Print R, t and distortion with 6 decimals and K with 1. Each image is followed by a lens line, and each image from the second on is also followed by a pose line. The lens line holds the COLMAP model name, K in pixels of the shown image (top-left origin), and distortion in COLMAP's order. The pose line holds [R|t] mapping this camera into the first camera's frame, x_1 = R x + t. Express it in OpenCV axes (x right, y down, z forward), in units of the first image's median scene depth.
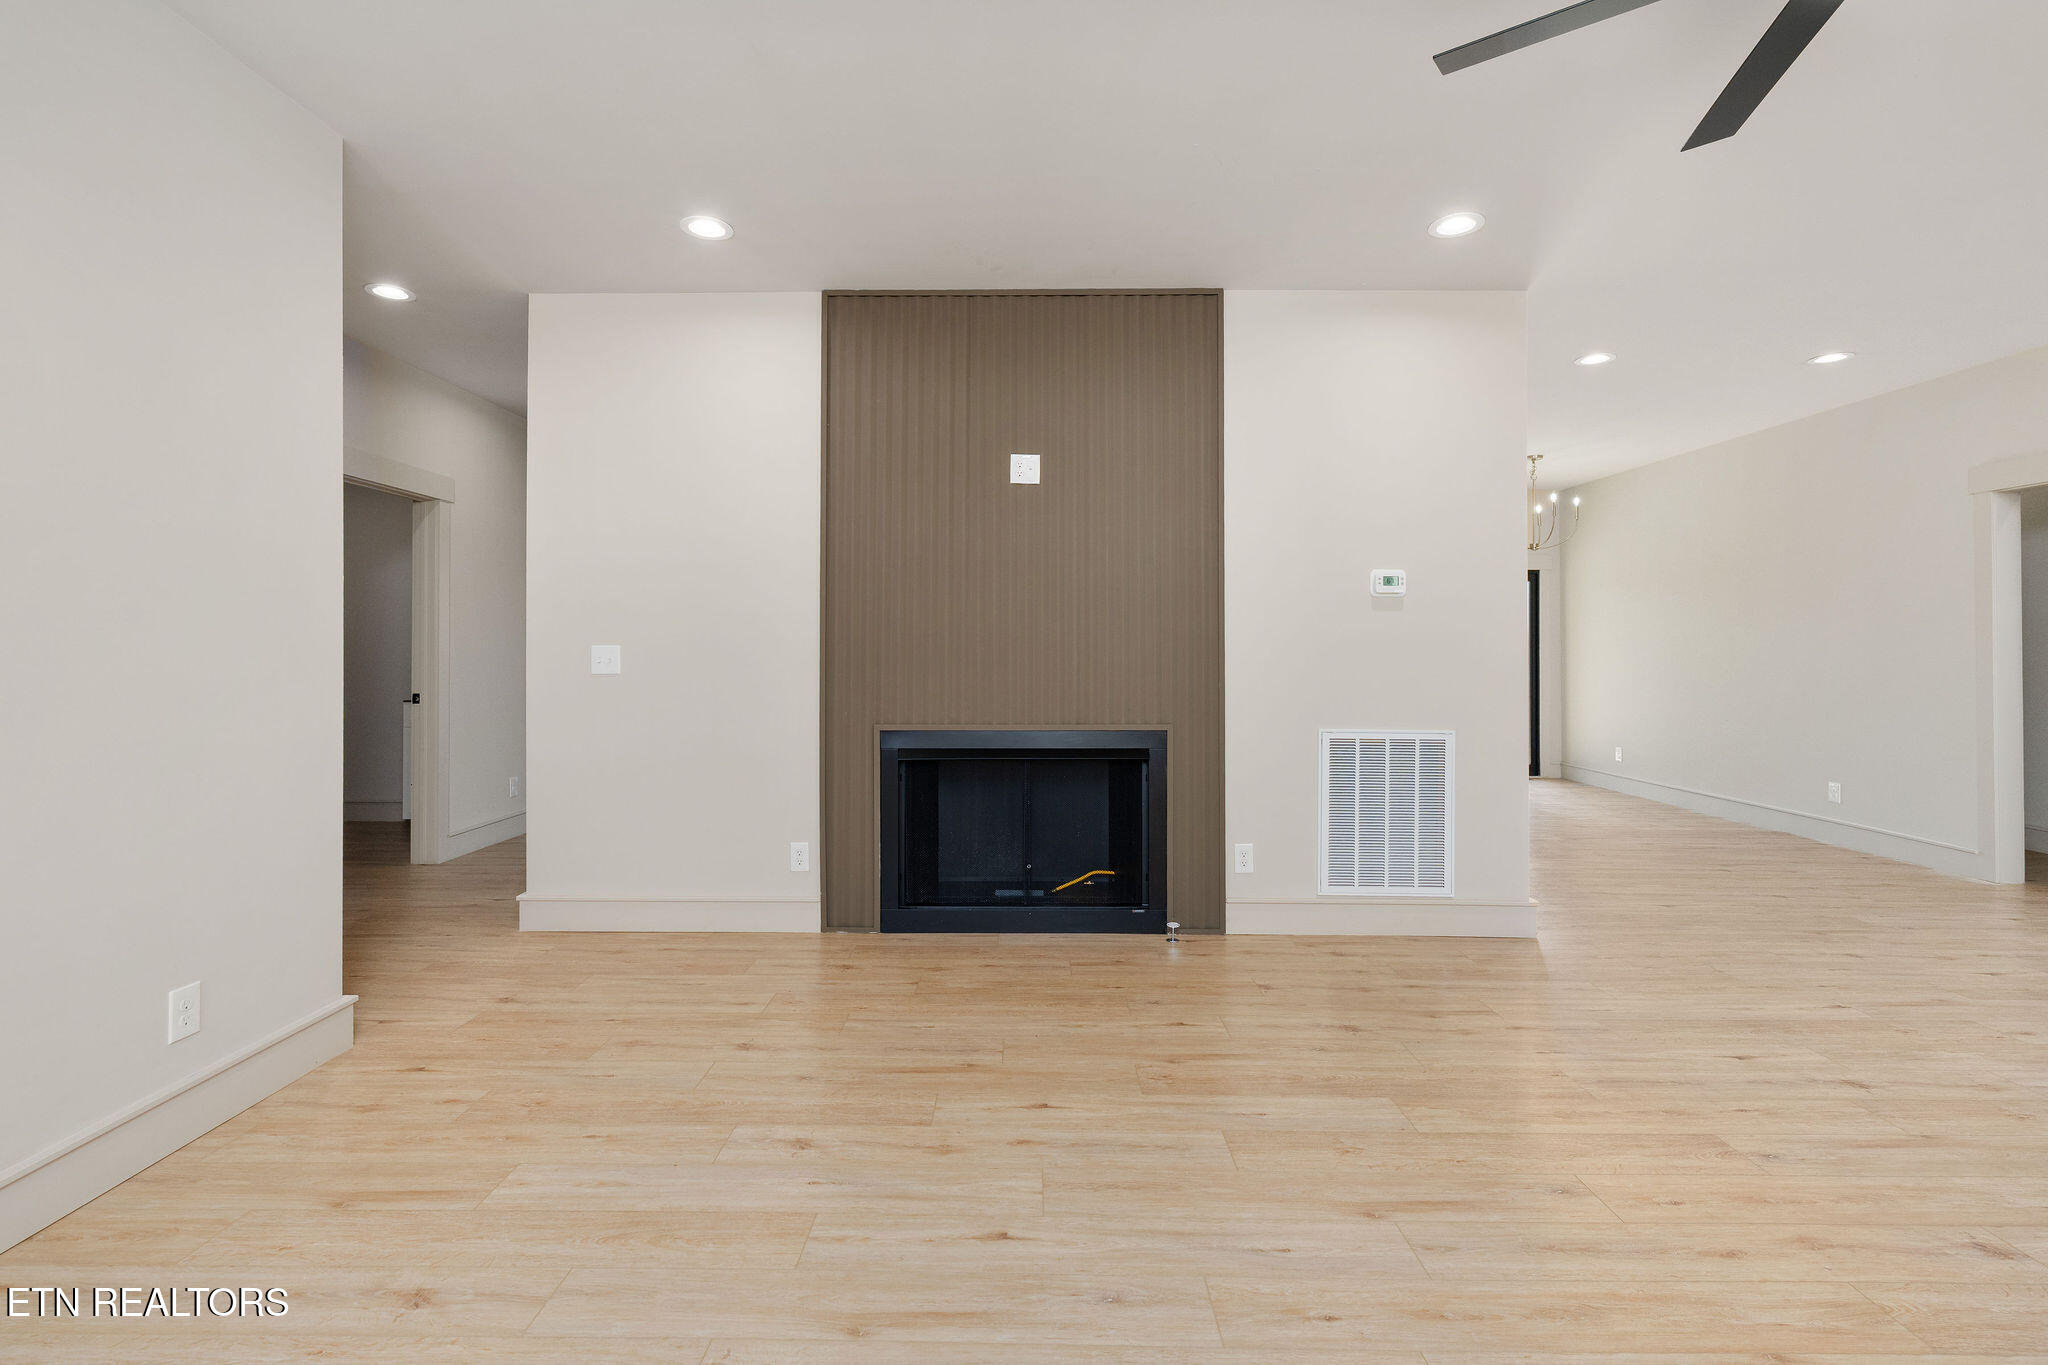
lens RADIAL K [[906.0, 0, 990.3], [0, 906.0, 646.7], [0, 0, 1]] dist [-0.002863, -0.000926]
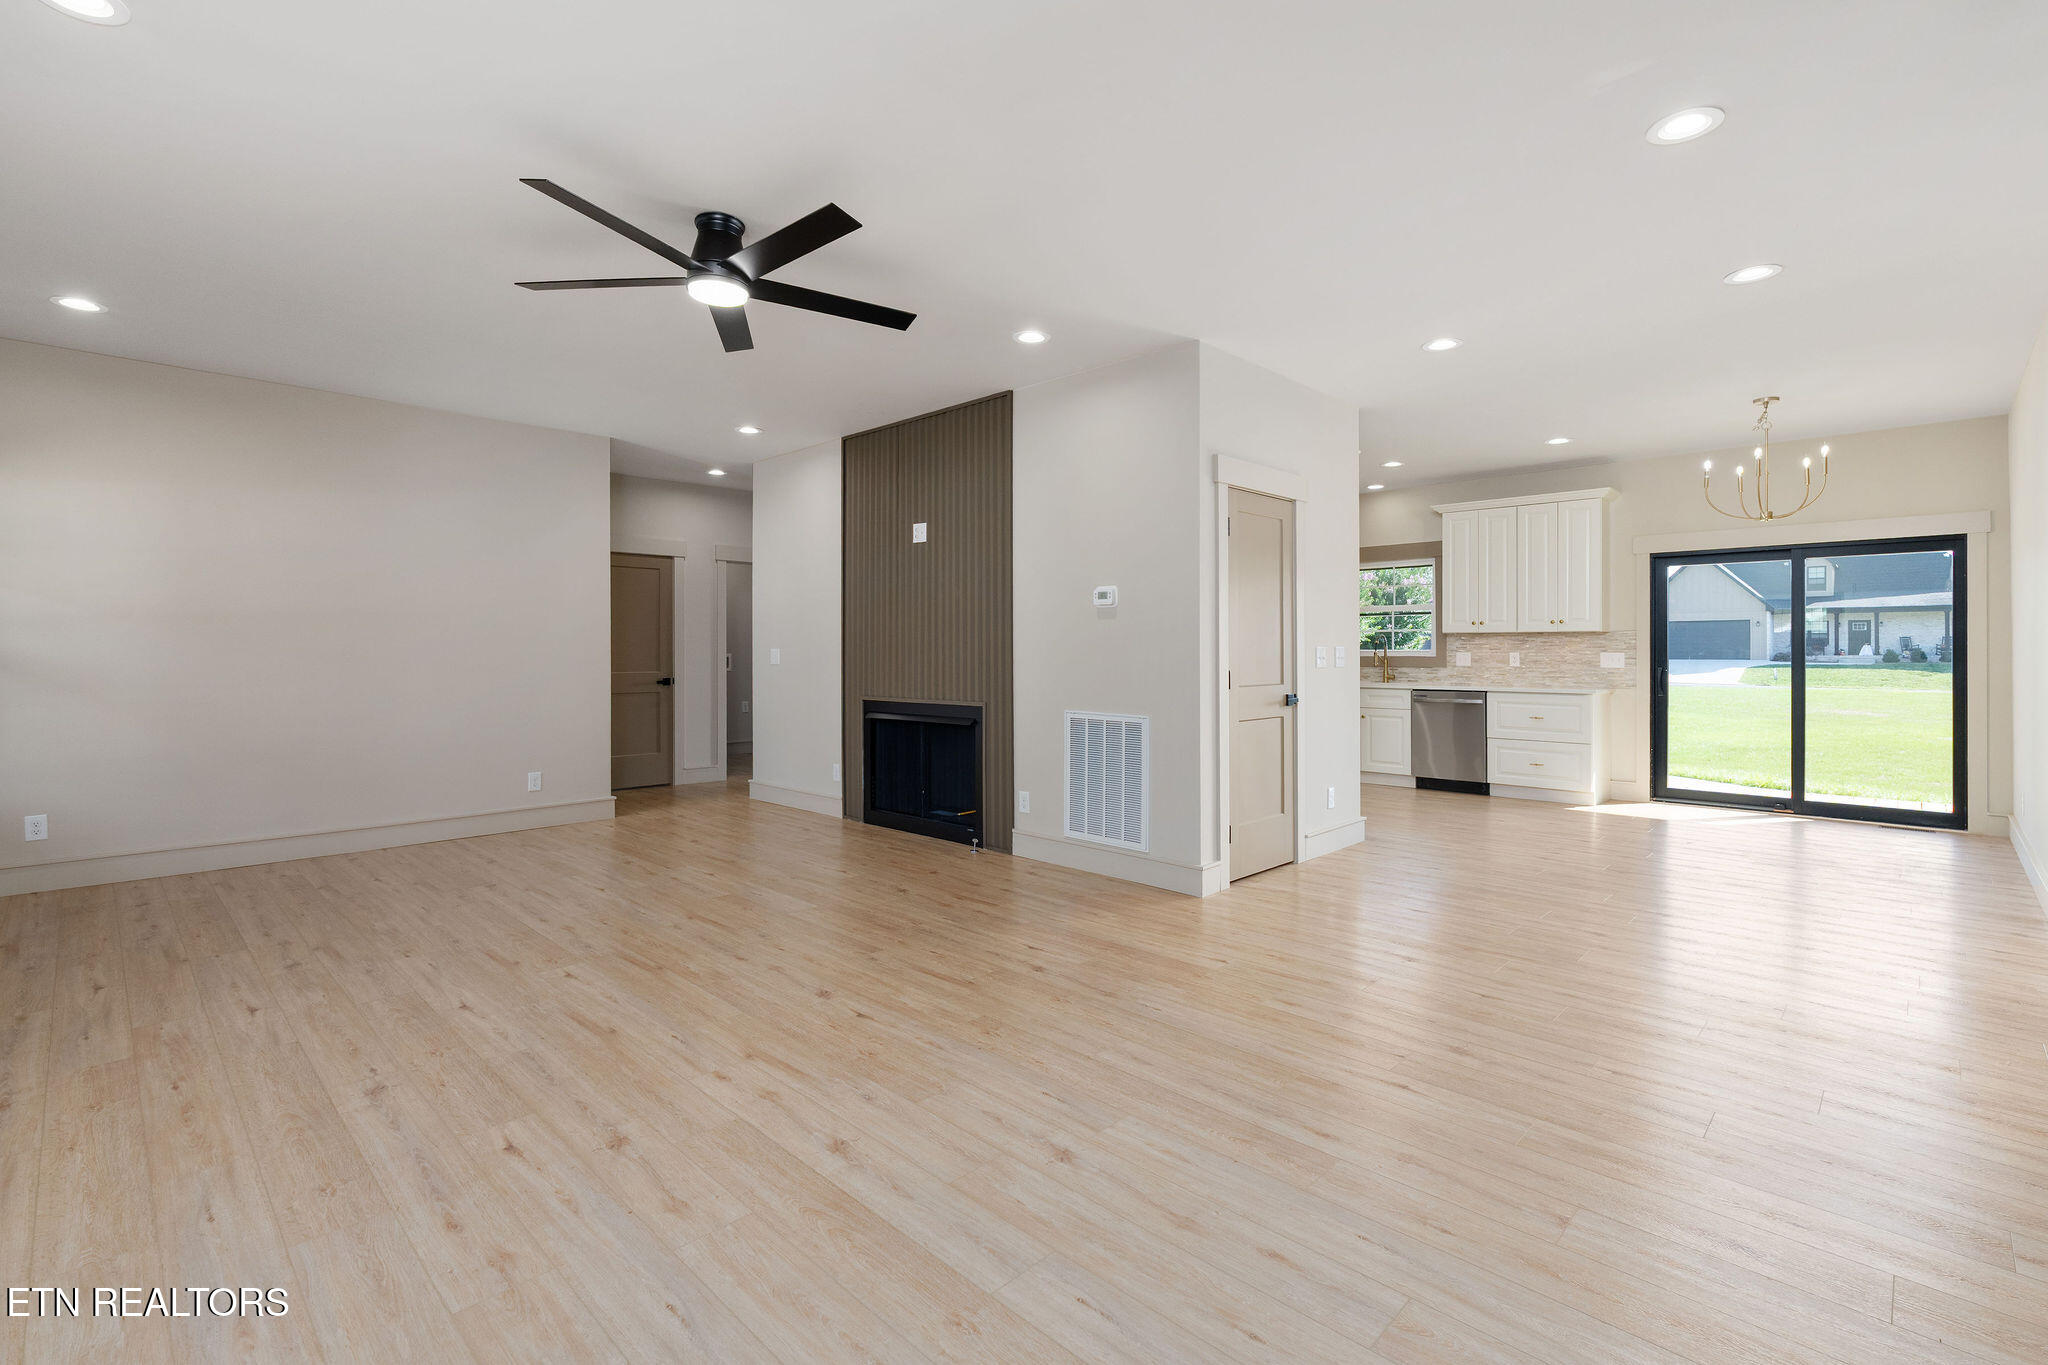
lens RADIAL K [[915.6, 0, 1013.5], [0, 915.6, 636.1], [0, 0, 1]] dist [-0.000780, -0.000397]
pose [[0.730559, -0.011558, -0.682752, 1.224505], [0.004740, 0.999918, -0.011855, -0.001304], [0.682833, 0.005425, 0.730554, -0.025722]]
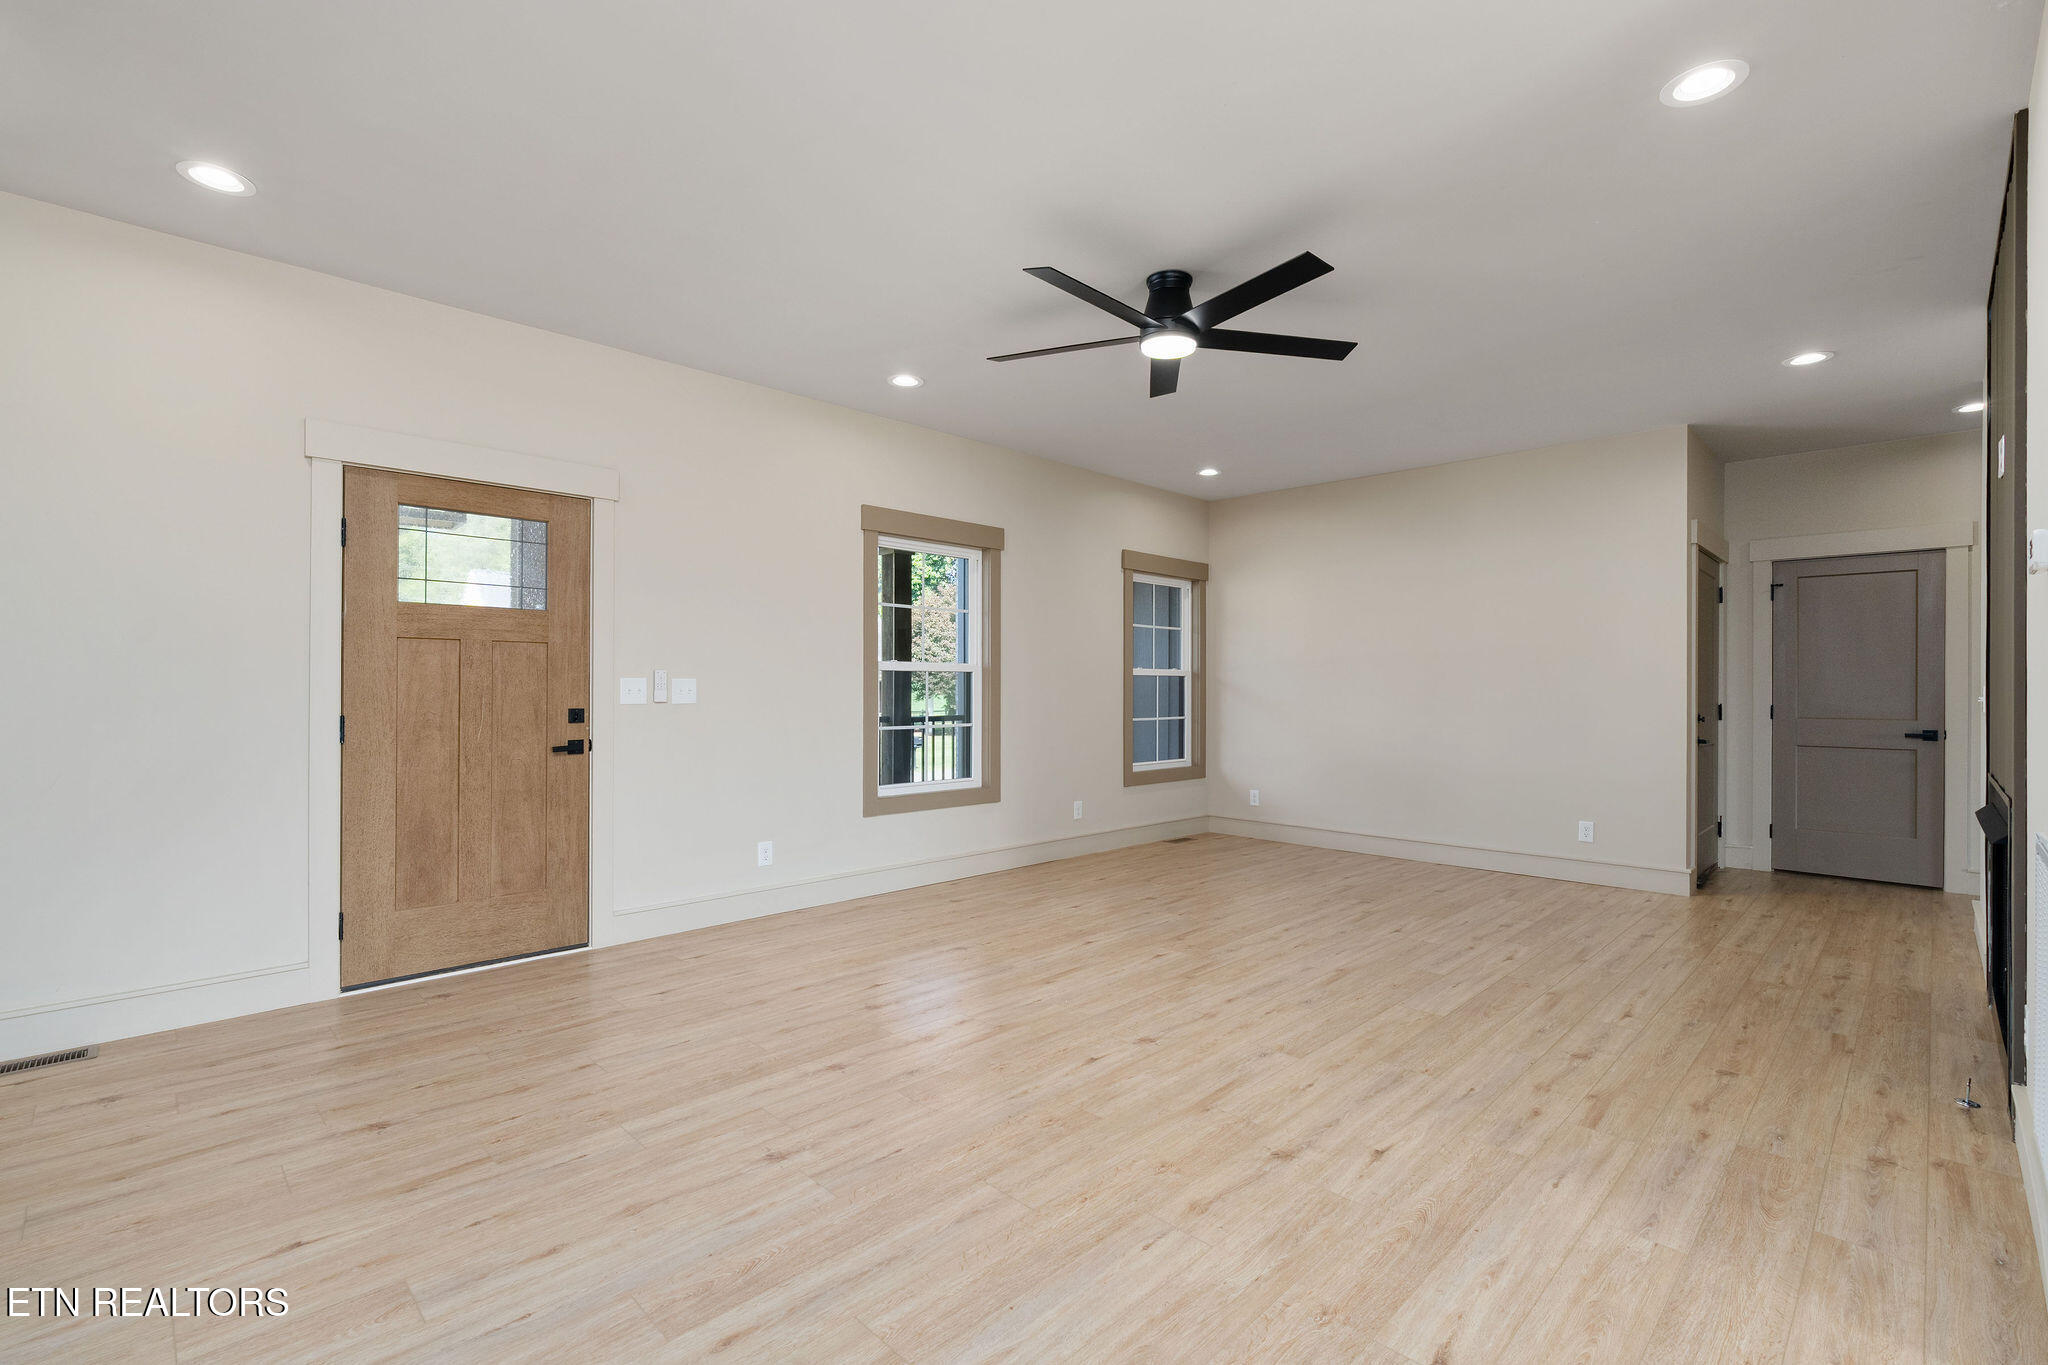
lens RADIAL K [[929.8, 0, 1015.3], [0, 929.8, 663.5], [0, 0, 1]] dist [-0.008082, 0.000578]
pose [[-0.692100, -0.023404, -0.721422, 1.188909], [-0.002258, 0.999539, -0.030261, 0.013331], [0.721798, -0.019314, -0.691834, 0.949004]]
